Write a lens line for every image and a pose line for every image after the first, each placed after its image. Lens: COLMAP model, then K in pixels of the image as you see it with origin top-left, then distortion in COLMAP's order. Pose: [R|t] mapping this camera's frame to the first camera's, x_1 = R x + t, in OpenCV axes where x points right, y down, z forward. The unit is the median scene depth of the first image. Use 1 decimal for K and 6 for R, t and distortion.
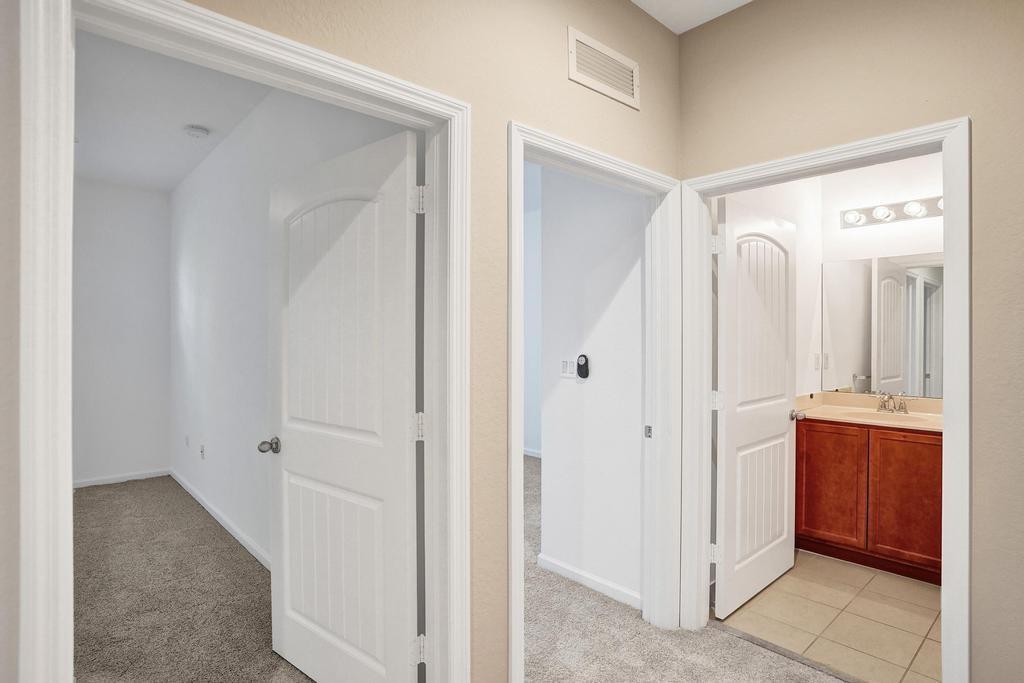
lens RADIAL K [[548.9, 0, 513.4], [0, 548.9, 340.6], [0, 0, 1]] dist [-0.049891, 0.024624]
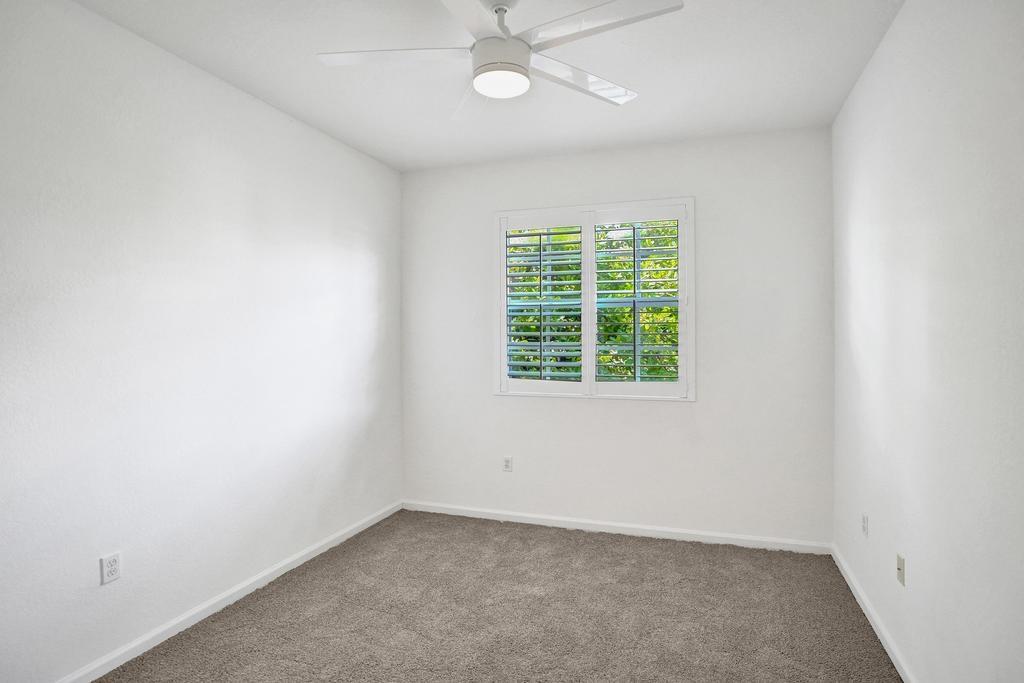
lens RADIAL K [[548.9, 0, 511.0], [0, 548.9, 336.4], [0, 0, 1]] dist [-0.049891, 0.024624]
pose [[0.469798, 0.008328, -0.882735, -0.281774], [-0.003303, 0.999965, 0.007676, -0.014776], [0.882768, -0.000690, 0.469809, 0.407012]]
